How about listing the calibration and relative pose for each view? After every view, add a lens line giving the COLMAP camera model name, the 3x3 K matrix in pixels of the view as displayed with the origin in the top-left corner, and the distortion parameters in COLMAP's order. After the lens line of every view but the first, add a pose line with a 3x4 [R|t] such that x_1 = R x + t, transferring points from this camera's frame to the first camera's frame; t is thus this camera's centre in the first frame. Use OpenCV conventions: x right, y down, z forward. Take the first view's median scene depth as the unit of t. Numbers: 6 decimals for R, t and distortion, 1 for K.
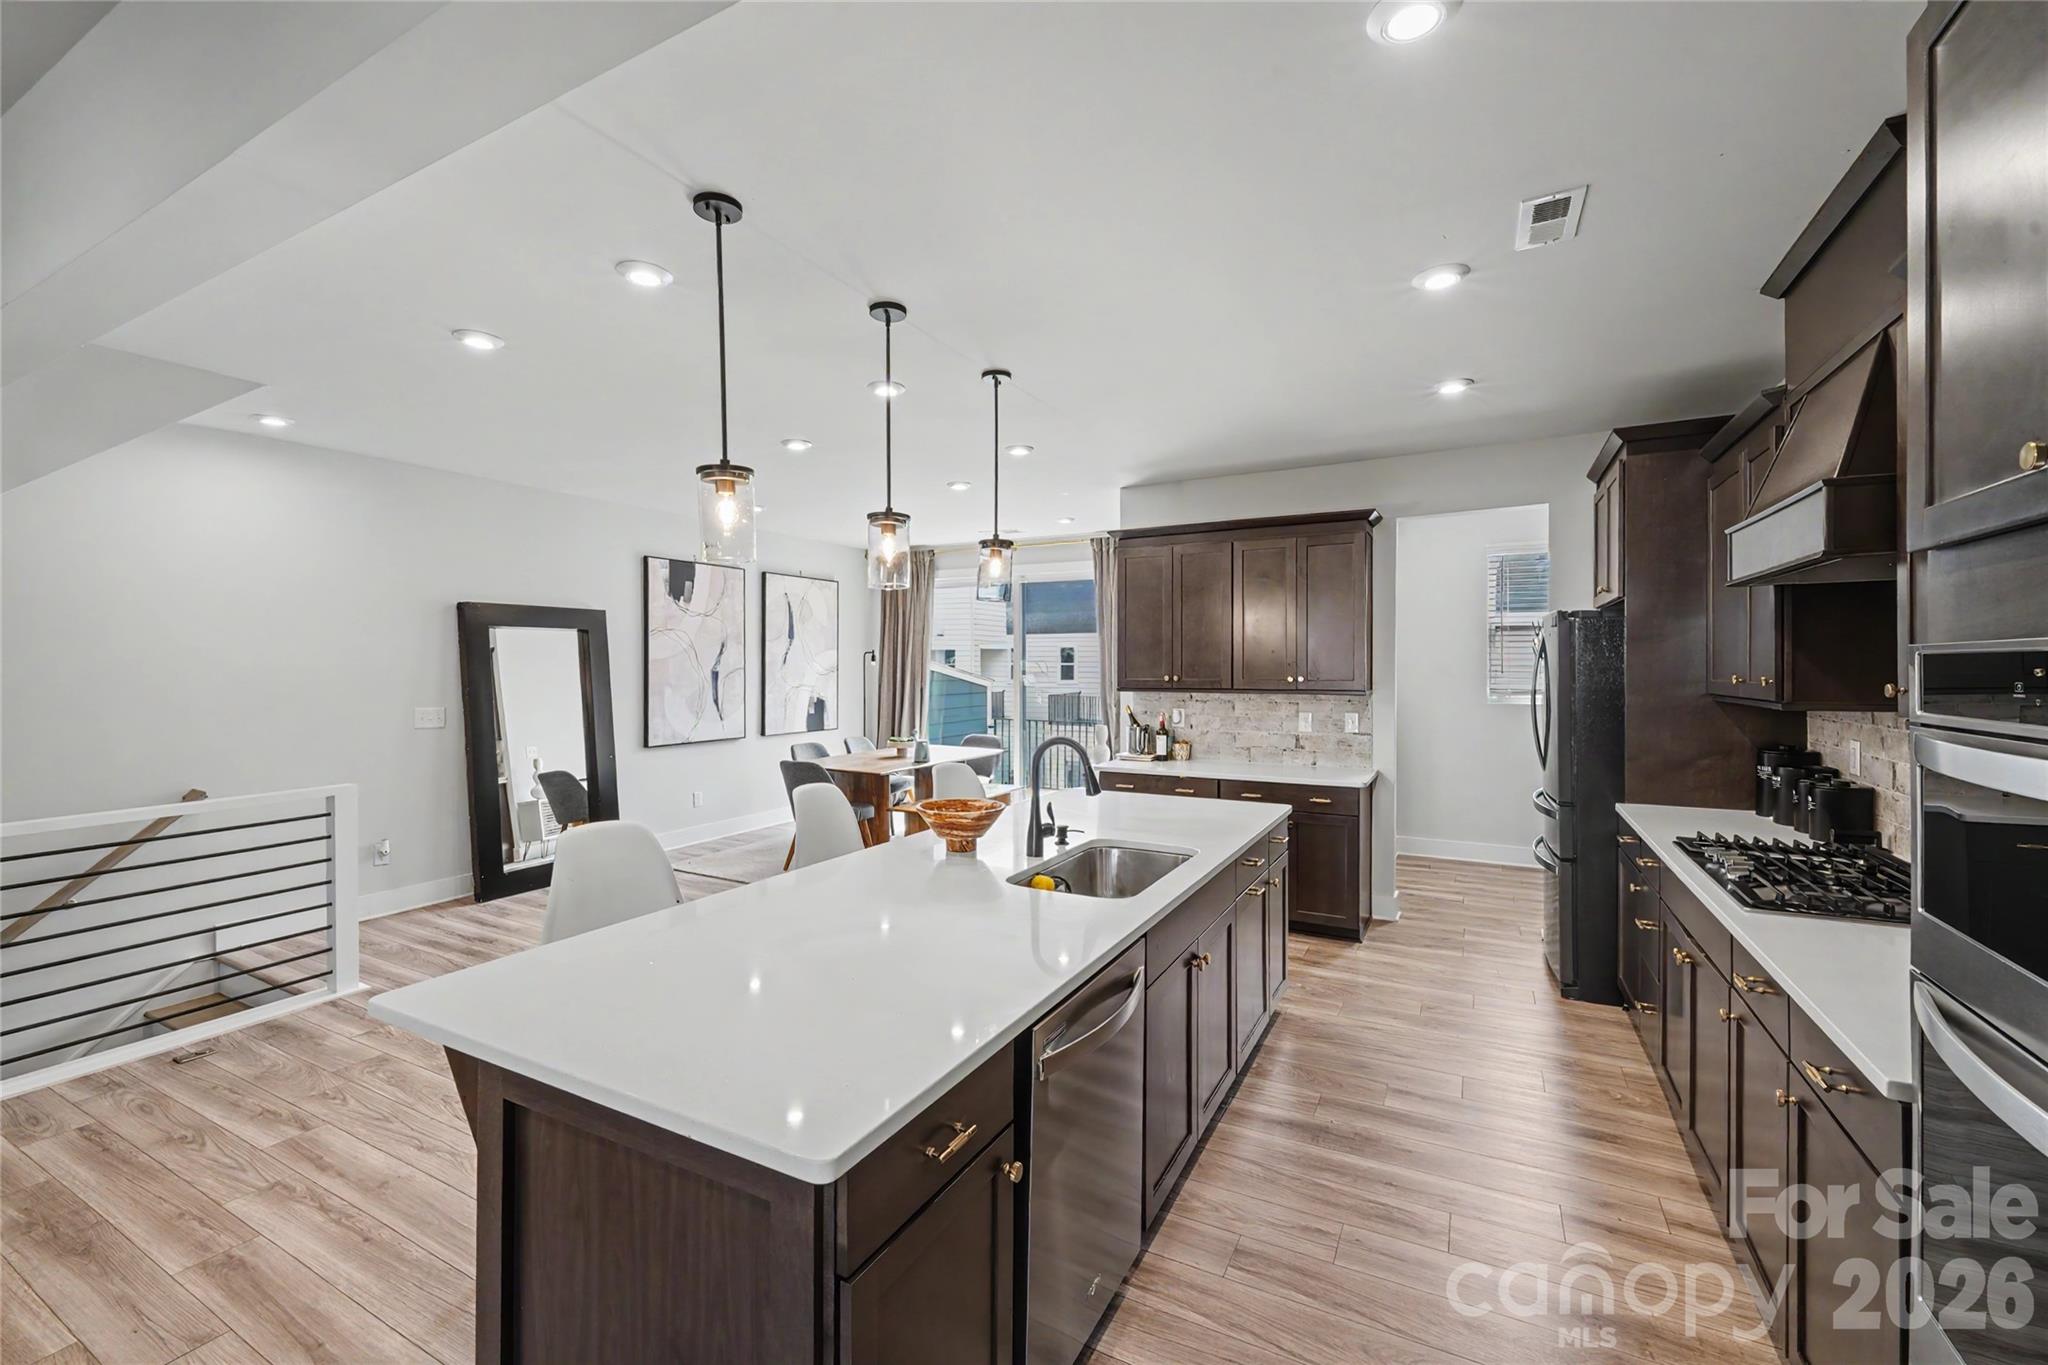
lens RADIAL K [[860.3, 0, 1017.3], [0, 860.3, 661.6], [0, 0, 1]] dist [0.001508, -0.001403]
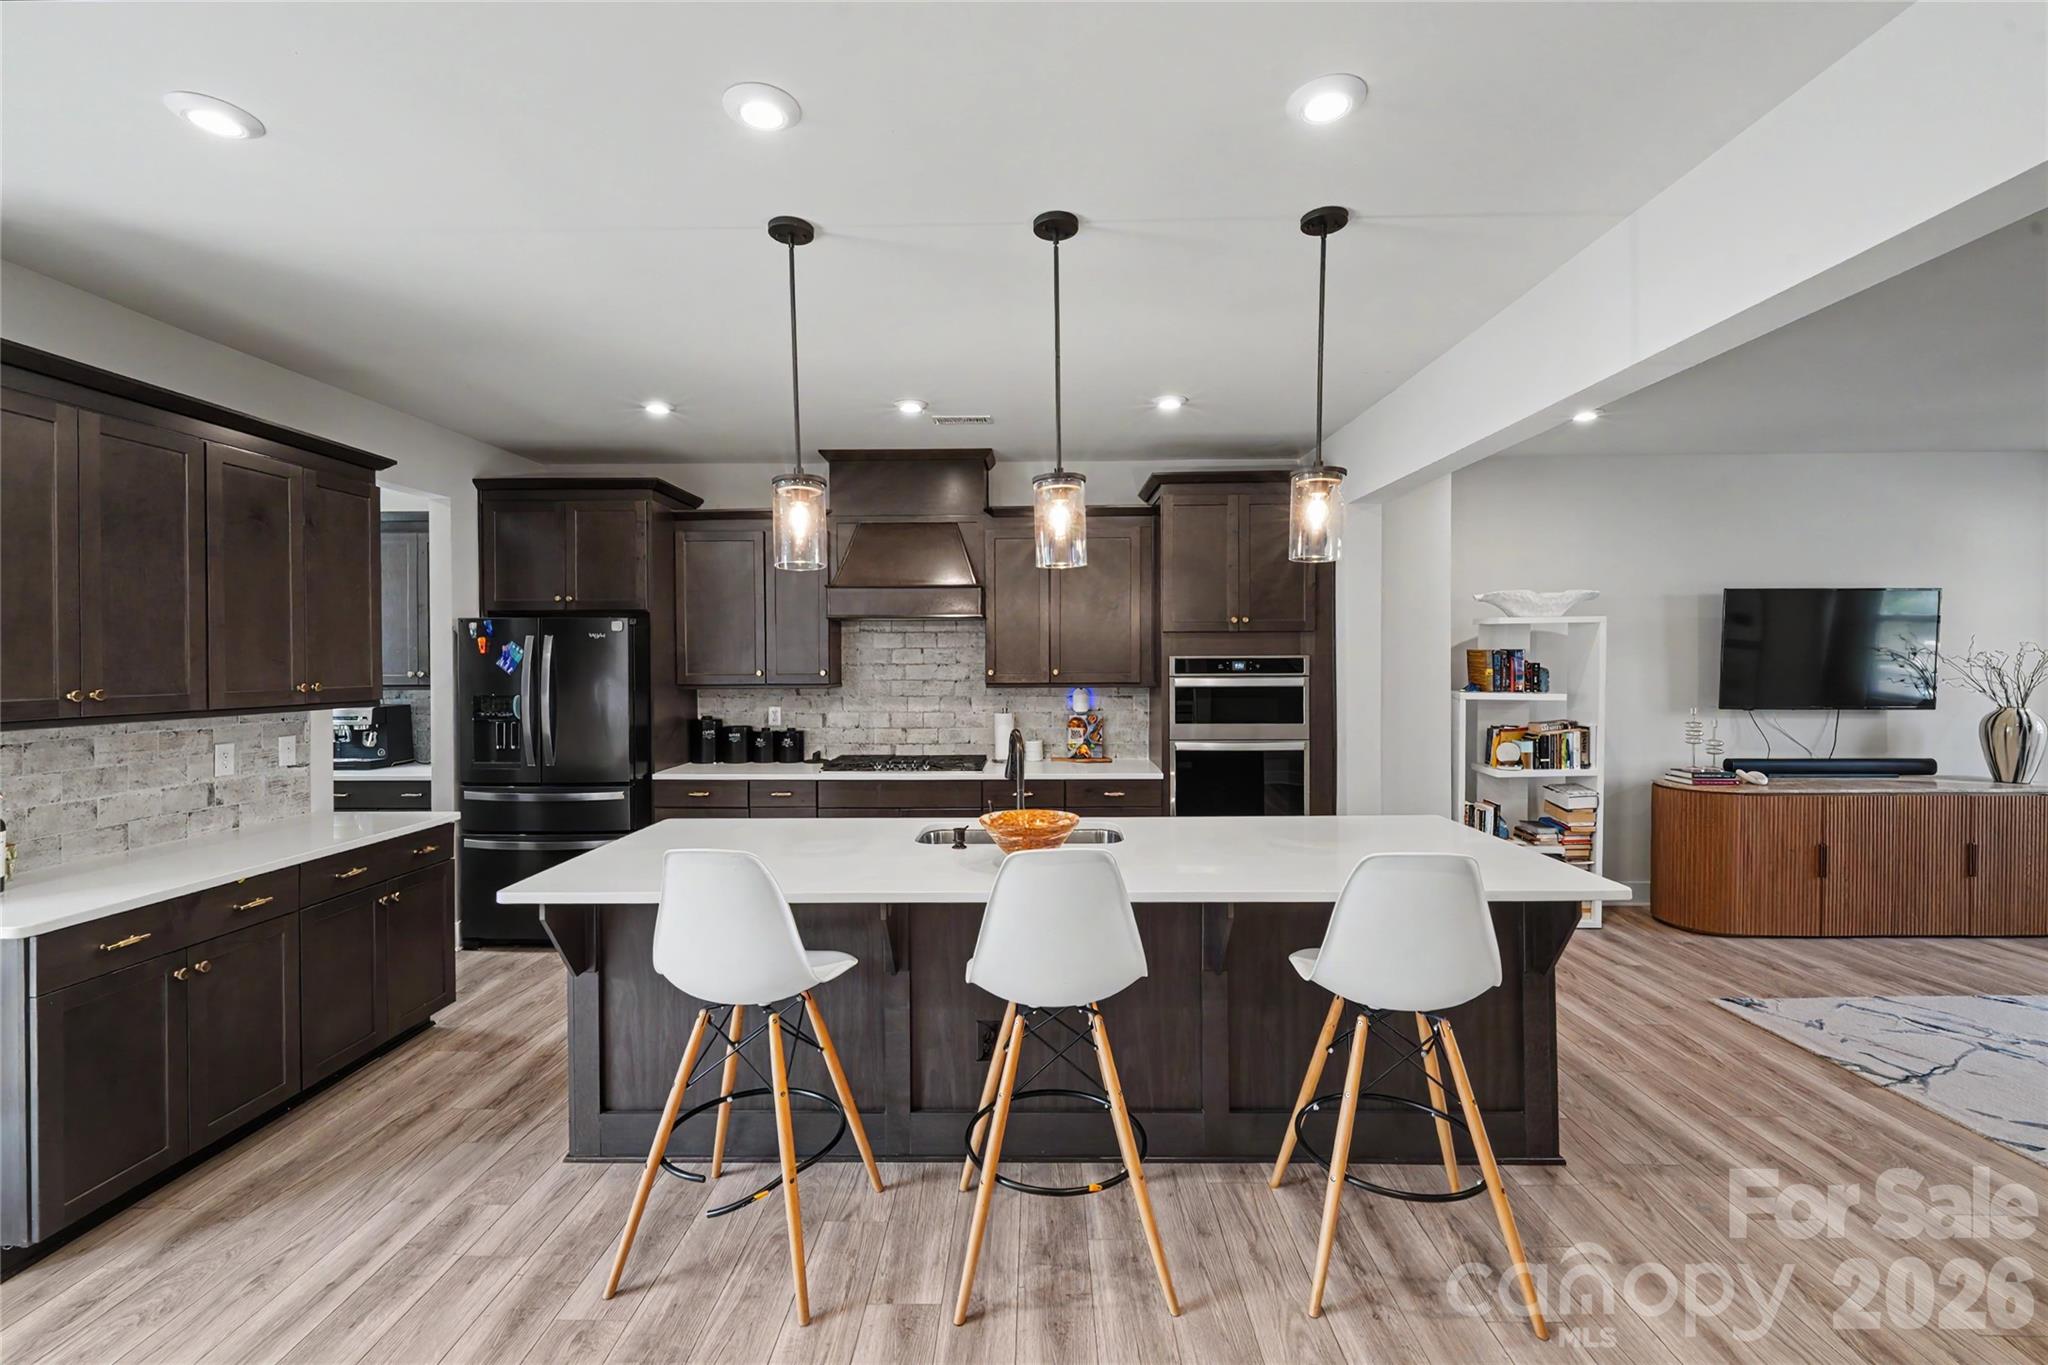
lens RADIAL K [[860.3, 0, 1003.0], [0, 860.3, 664.7], [0, 0, 1]] dist [0.001508, -0.001403]
pose [[-0.457048, 0.000092, 0.889442, -0.439760], [0.002813, 0.999995, 0.001343, 0.002901], [-0.889437, 0.003116, -0.457046, 0.750967]]
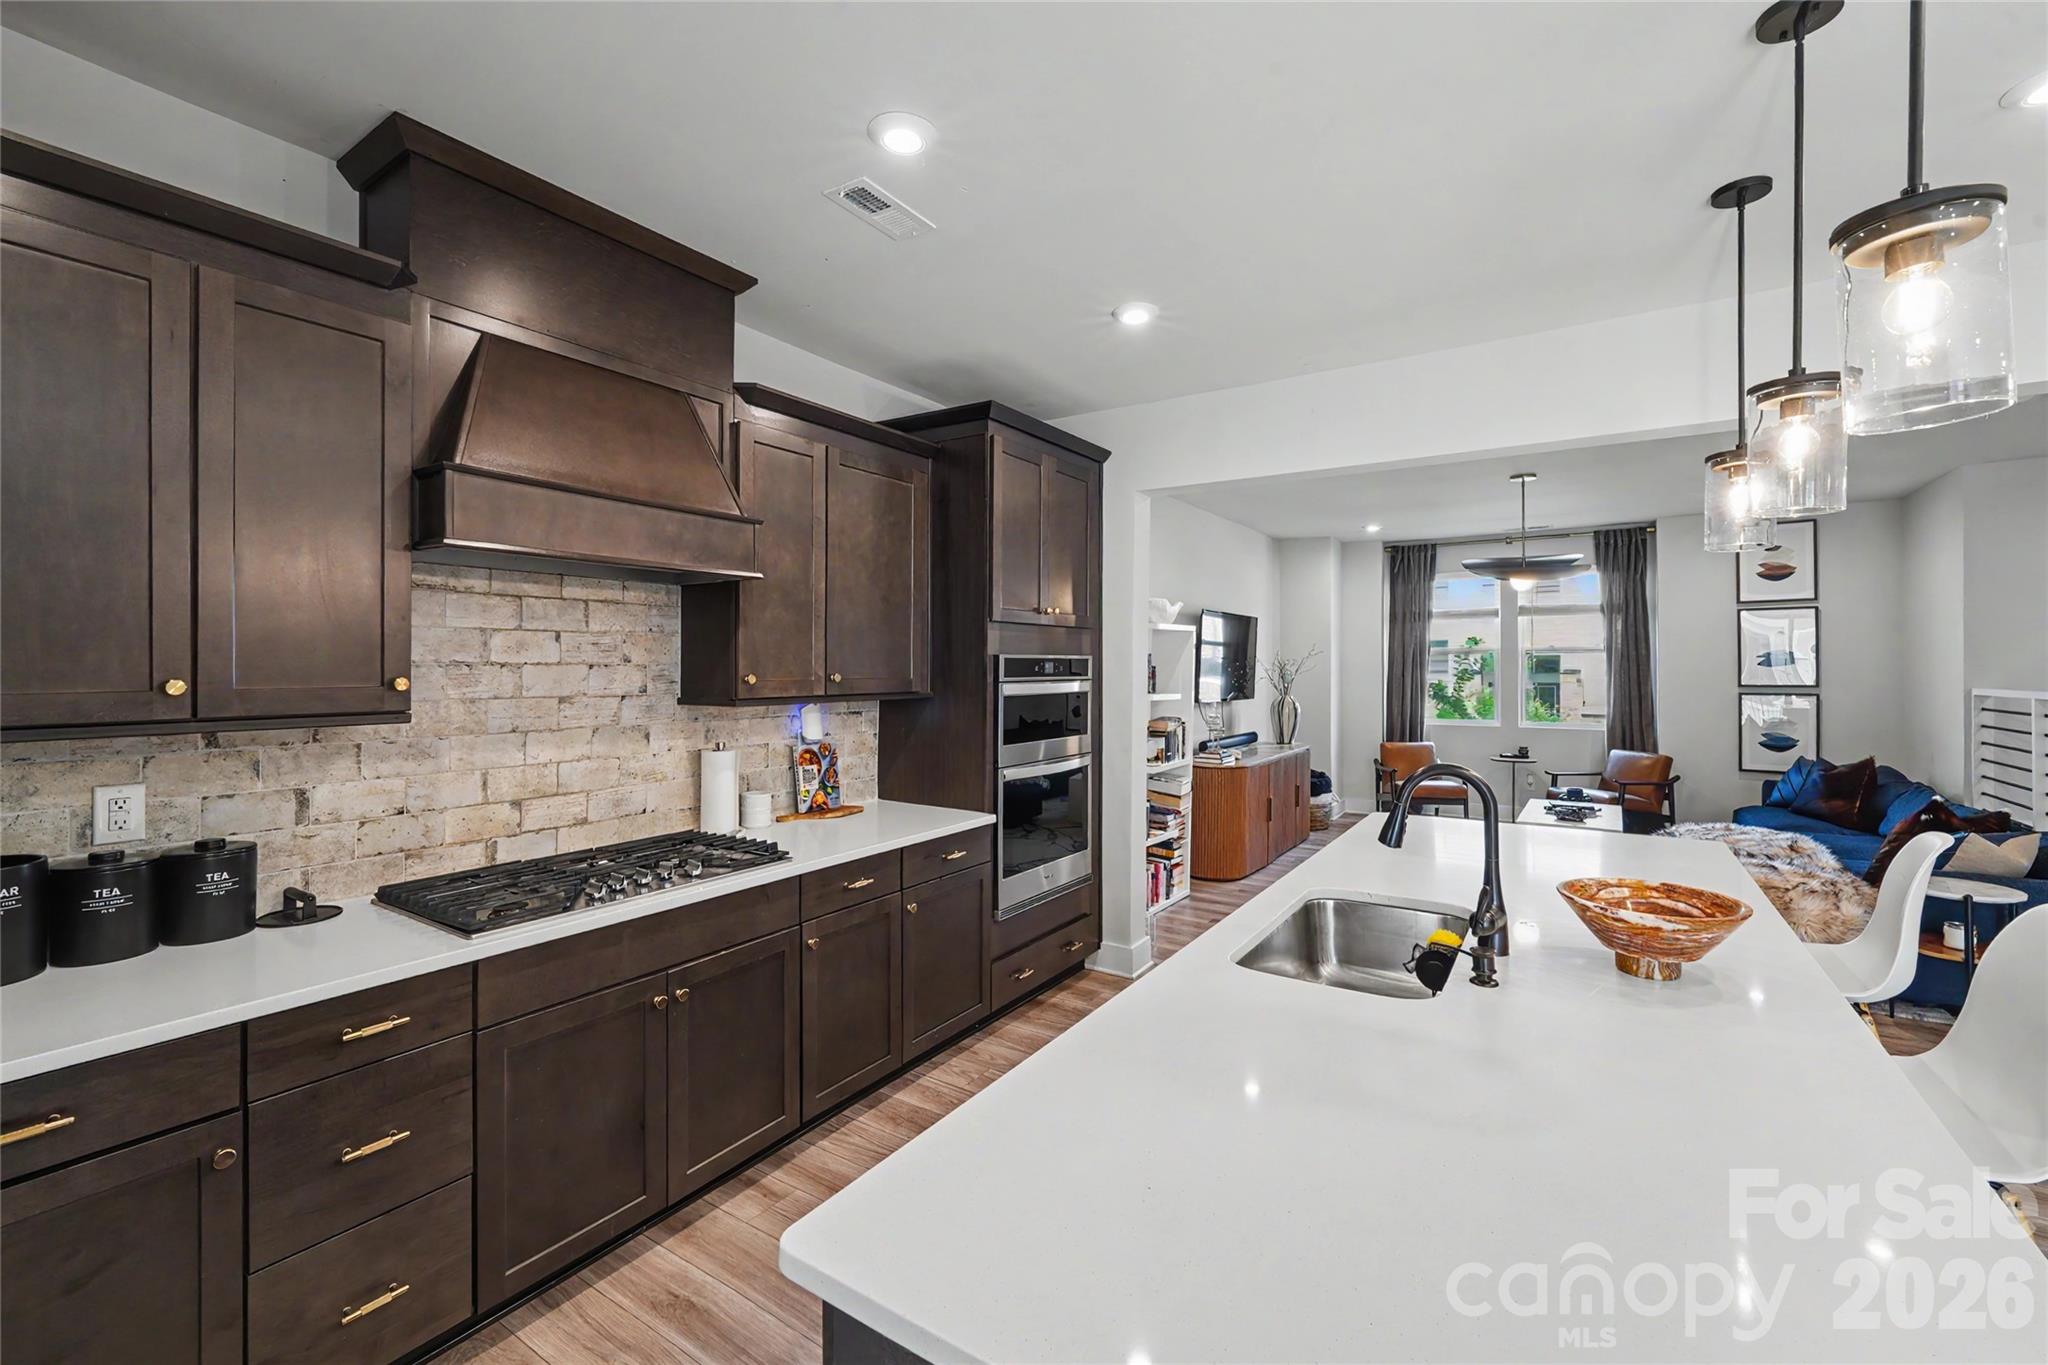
lens RADIAL K [[860.3, 0, 1005.5], [0, 860.3, 667.8], [0, 0, 1]] dist [0.001508, -0.001403]
pose [[-0.996901, 0.003126, 0.078608, 0.158097], [0.002969, 0.999993, -0.002119, 0.006899], [-0.078614, -0.001879, -0.996903, 0.837574]]
